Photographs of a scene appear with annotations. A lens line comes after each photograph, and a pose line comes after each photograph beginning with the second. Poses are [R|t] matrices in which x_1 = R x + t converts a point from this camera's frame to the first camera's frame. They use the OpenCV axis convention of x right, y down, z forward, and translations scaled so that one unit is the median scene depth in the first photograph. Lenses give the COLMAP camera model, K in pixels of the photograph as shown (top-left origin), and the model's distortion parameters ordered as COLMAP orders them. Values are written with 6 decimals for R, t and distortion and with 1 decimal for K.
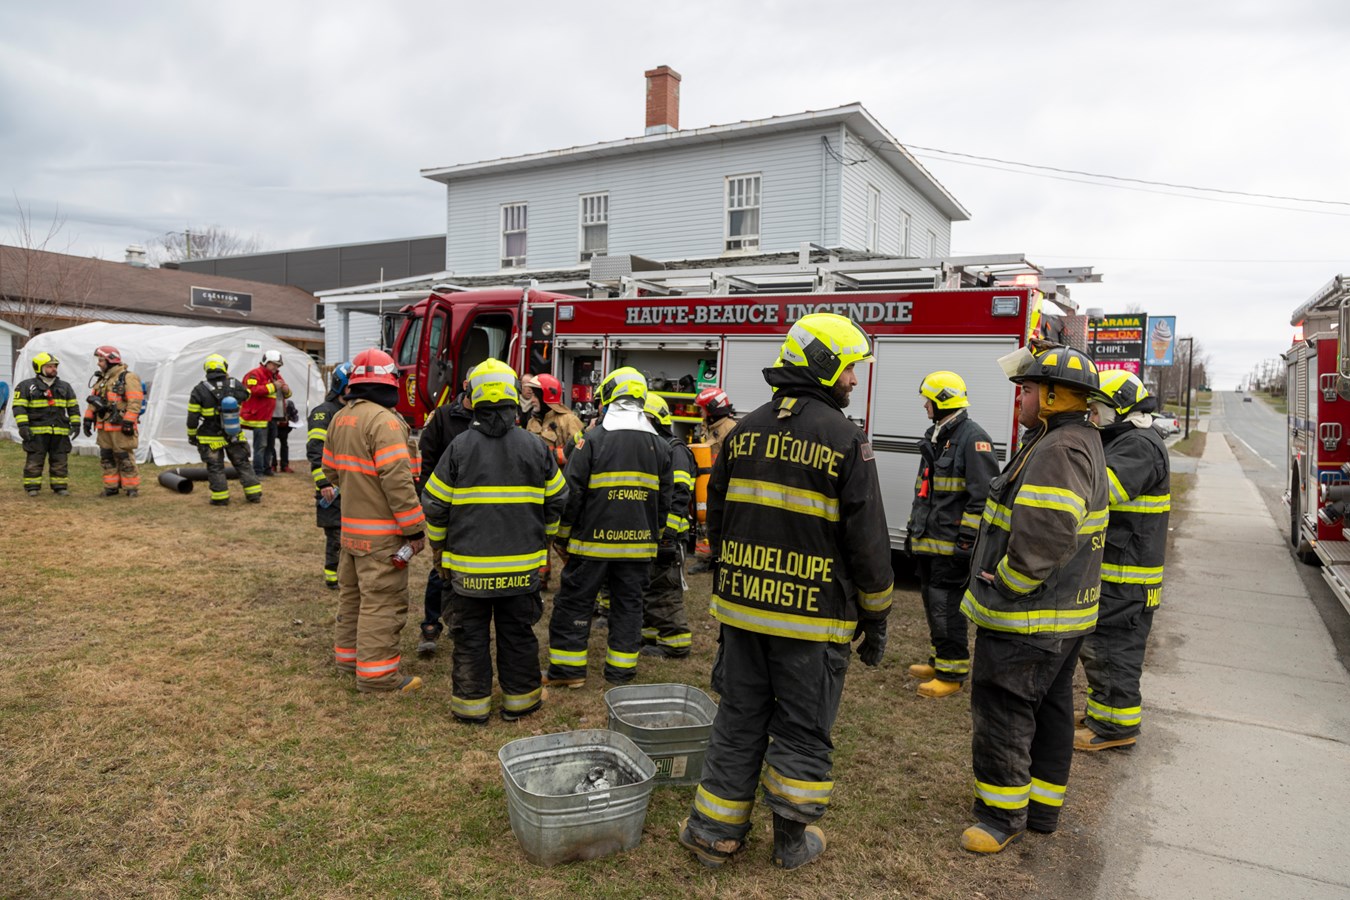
lens RADIAL K [[878.9, 0, 675.0], [0, 878.9, 450.0], [0, 0, 1]] dist [0.000909, -0.002149]
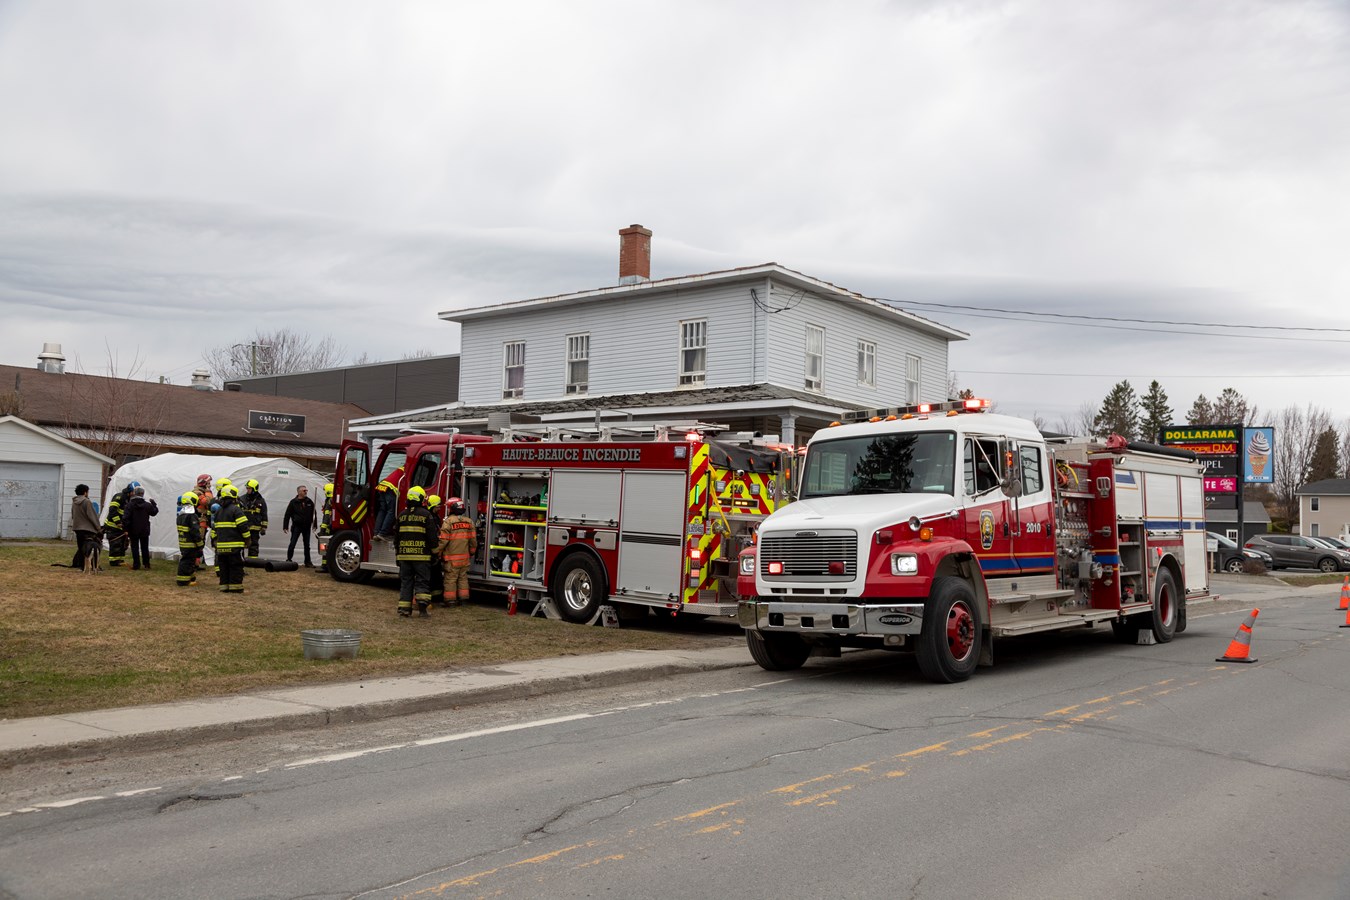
lens RADIAL K [[1237.6, 0, 675.0], [0, 1237.6, 450.0], [0, 0, 1]] dist [-0.004460, -0.001394]
pose [[0.984446, -0.009047, -0.175456, 0.318043], [-0.012388, 0.992613, -0.120688, 0.047024], [0.175252, 0.120984, 0.977062, -0.527366]]
